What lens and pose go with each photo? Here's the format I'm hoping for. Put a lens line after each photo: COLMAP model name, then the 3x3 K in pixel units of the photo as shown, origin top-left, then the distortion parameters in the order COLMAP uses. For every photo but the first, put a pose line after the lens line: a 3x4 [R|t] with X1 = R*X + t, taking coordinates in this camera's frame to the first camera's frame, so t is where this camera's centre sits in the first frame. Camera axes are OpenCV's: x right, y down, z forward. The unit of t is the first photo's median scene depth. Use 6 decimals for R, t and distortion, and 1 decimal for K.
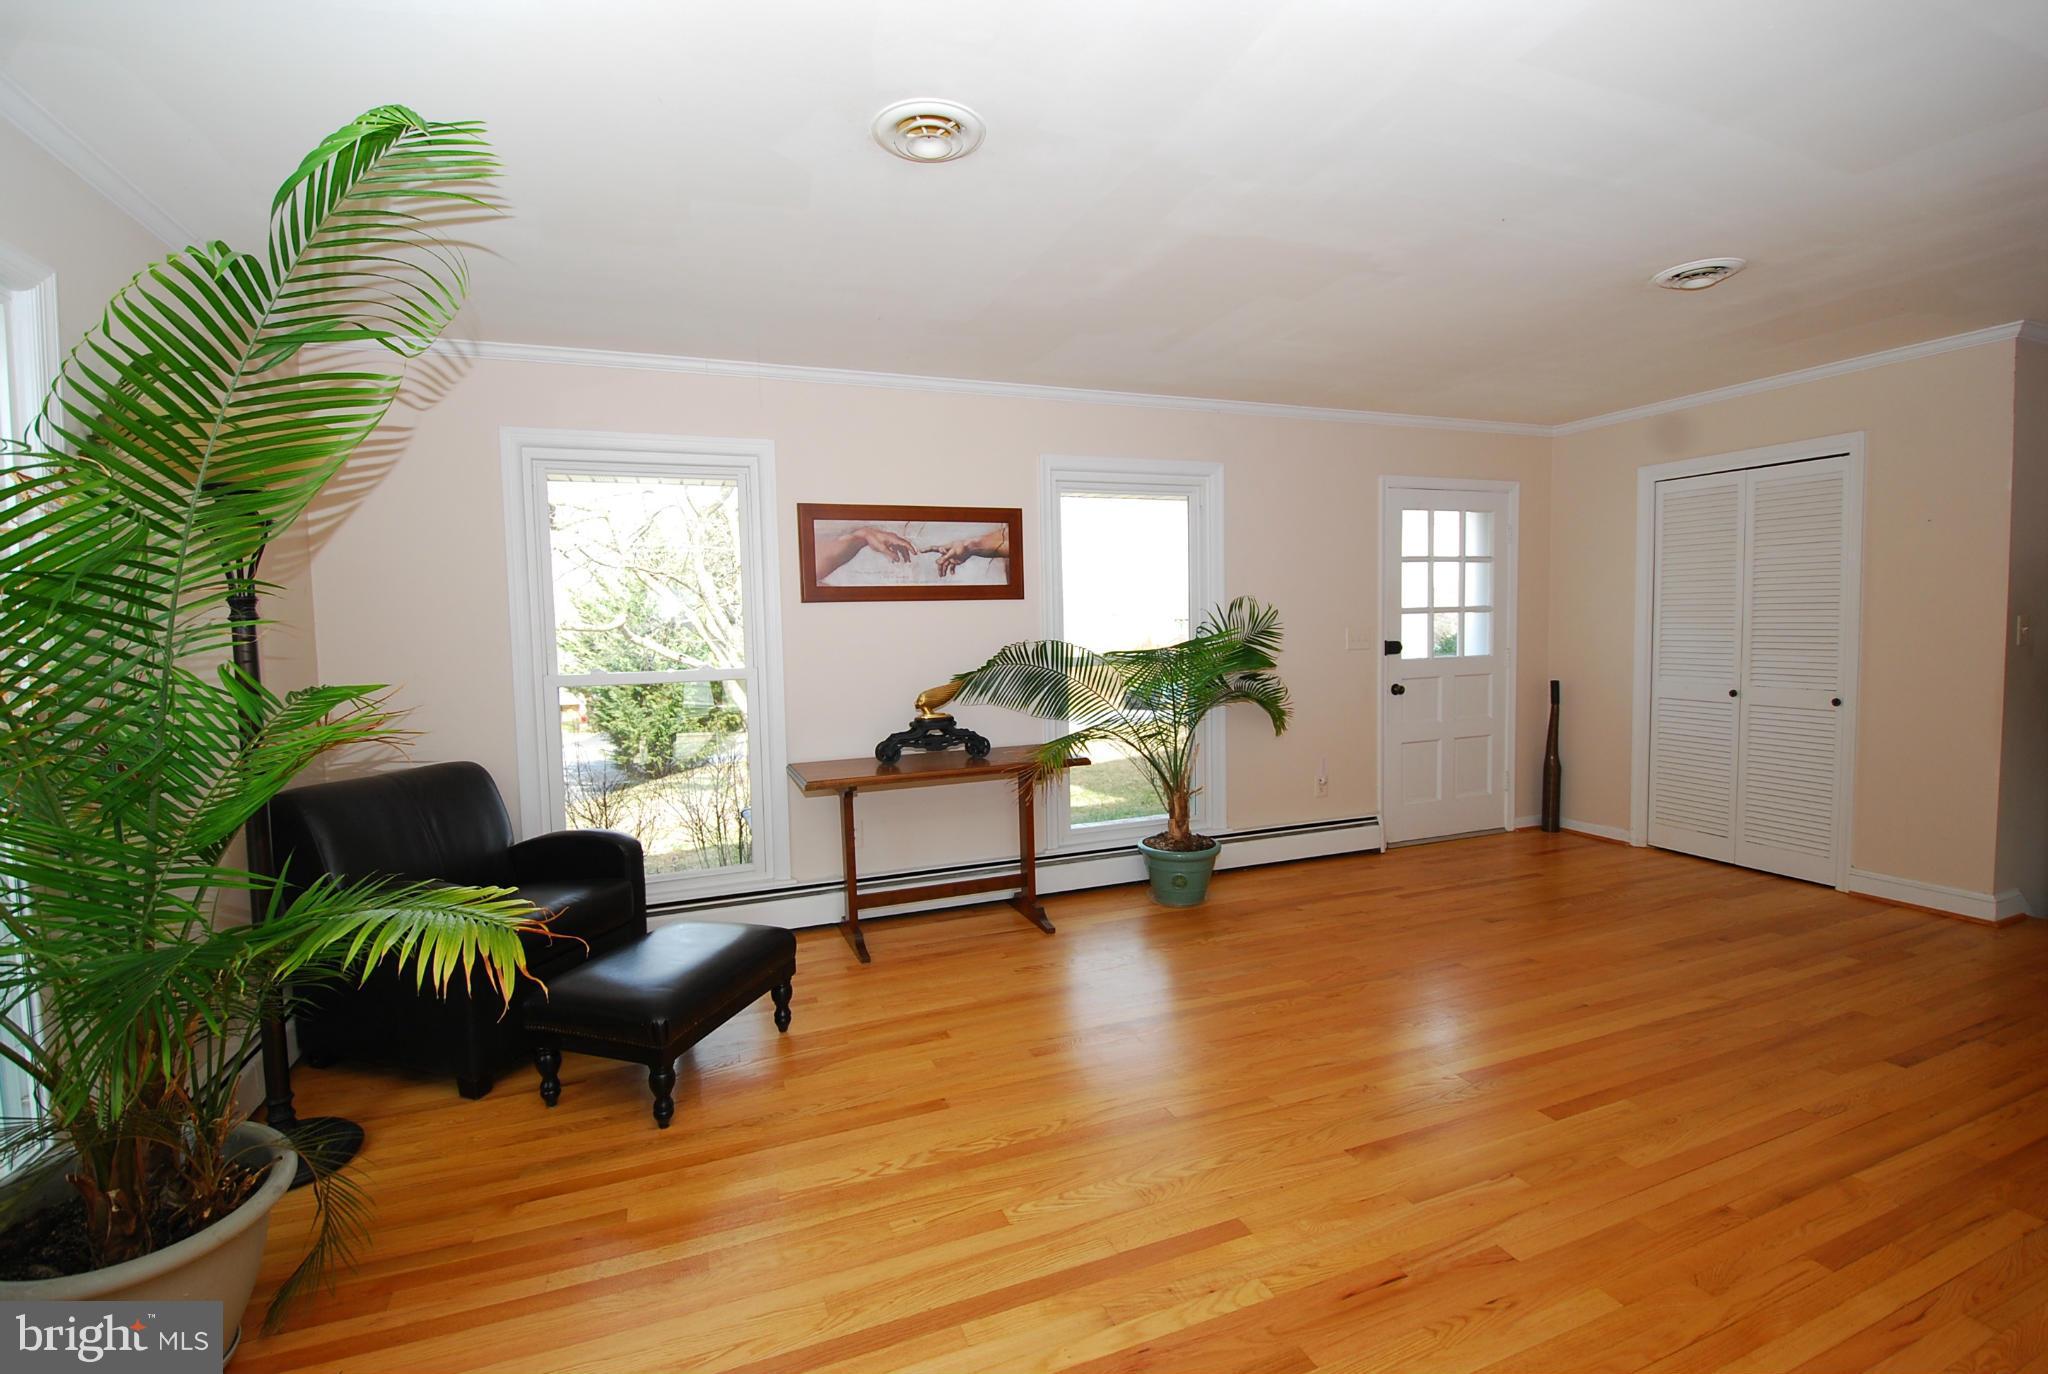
lens RADIAL K [[900.8, 0, 1011.8], [0, 900.8, 675.2], [0, 0, 1]] dist [0.015001, -0.019940]
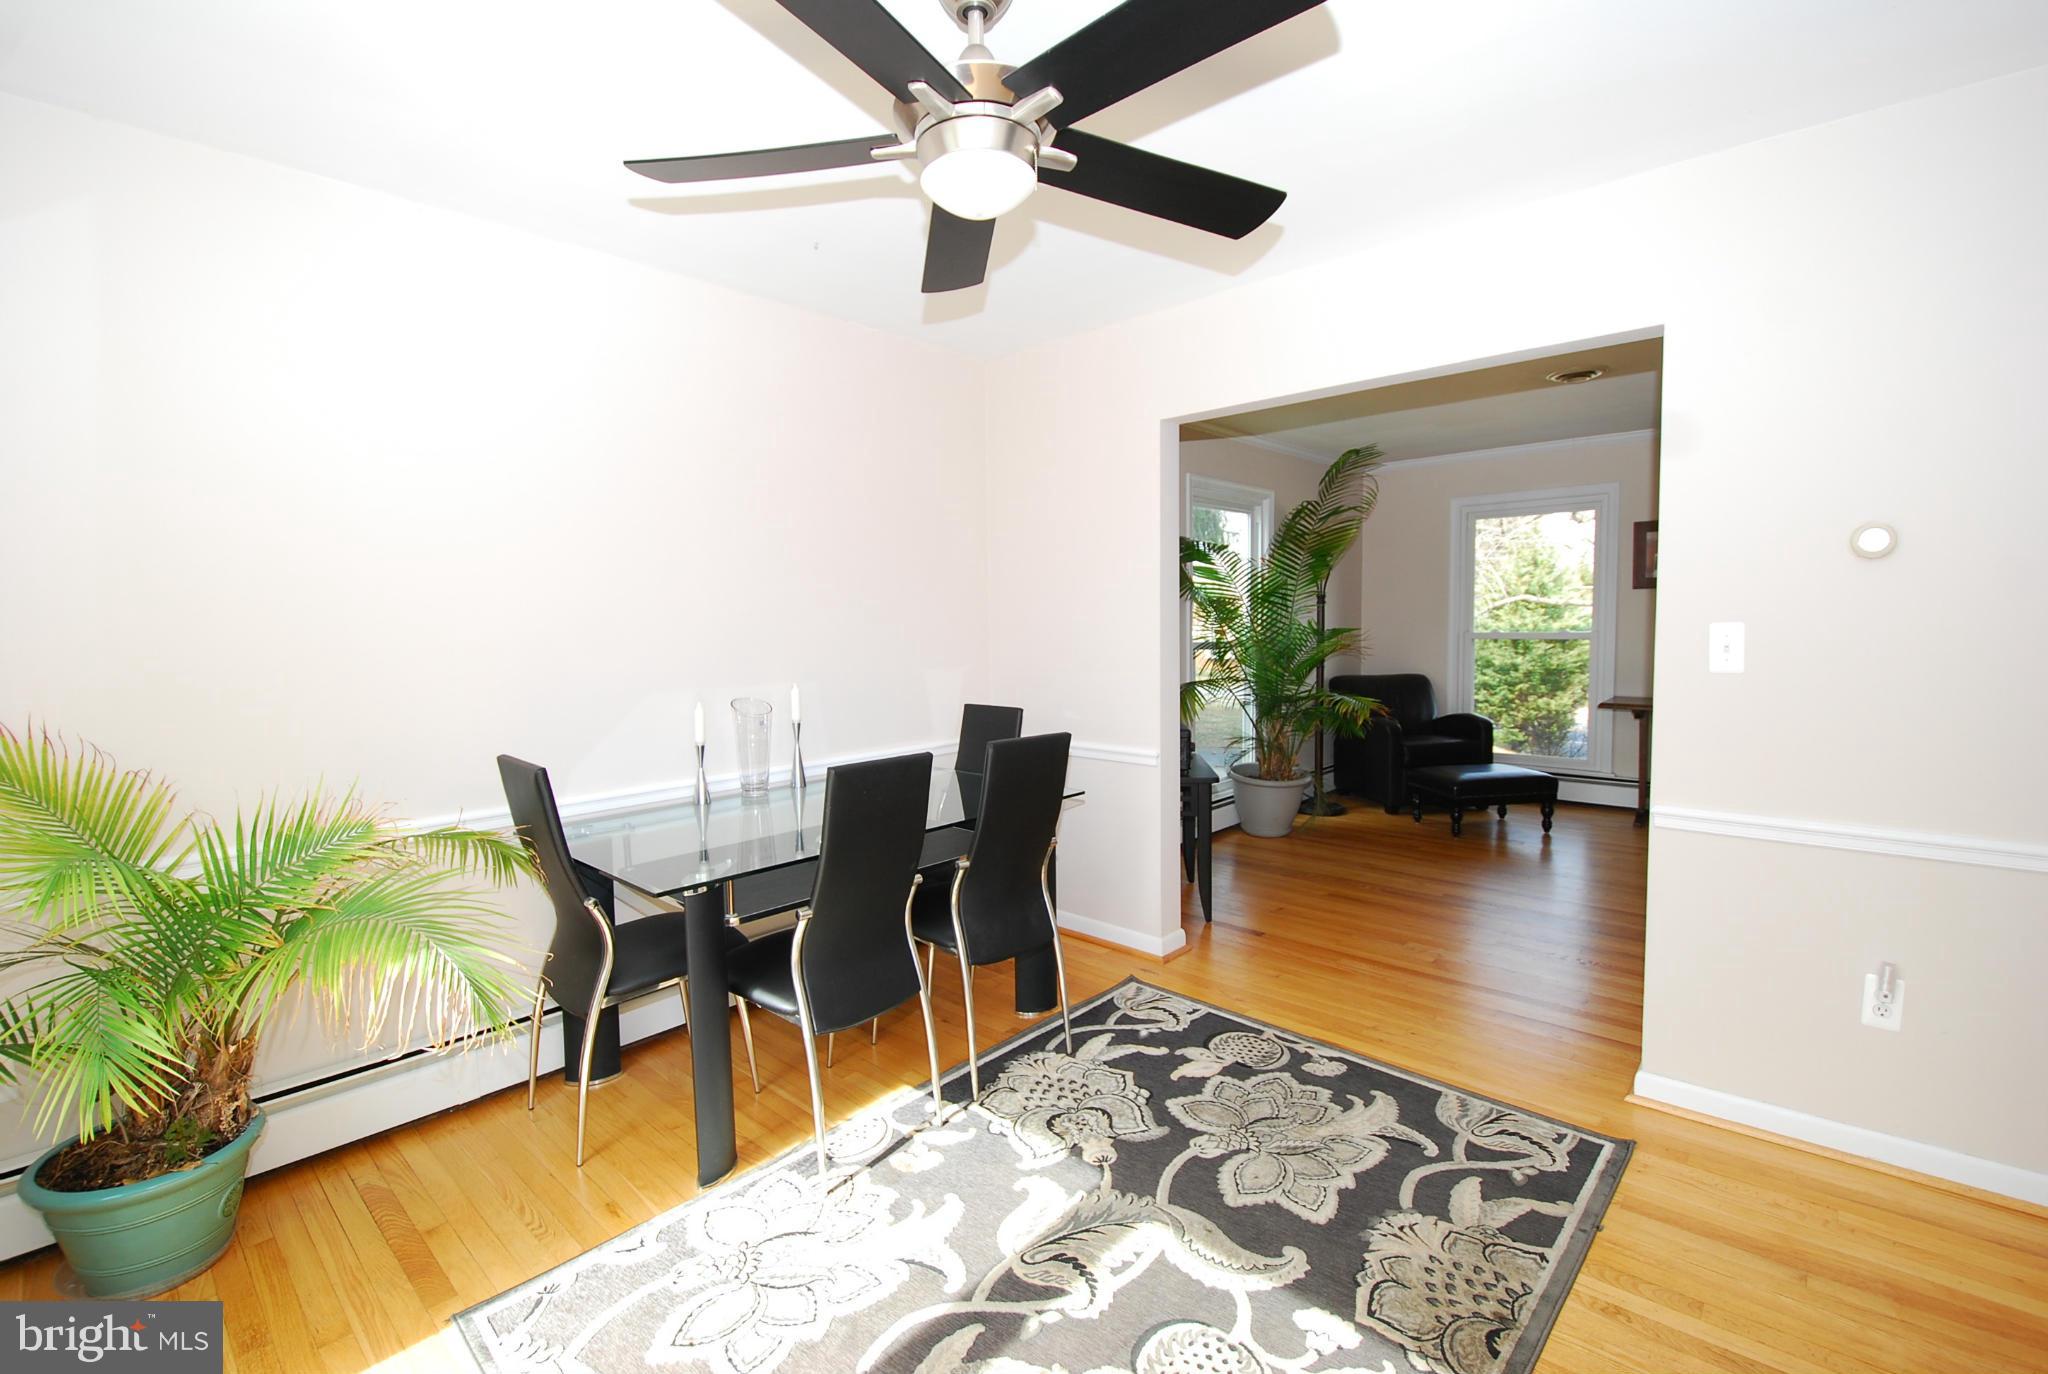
lens RADIAL K [[900.8, 0, 1011.8], [0, 900.8, 675.2], [0, 0, 1]] dist [0.015001, -0.019940]
pose [[0.434499, 0.071860, -0.897801, 0.628495], [-0.044963, 0.997300, 0.058063, 0.019700], [0.899549, 0.015139, 0.436557, -0.533297]]
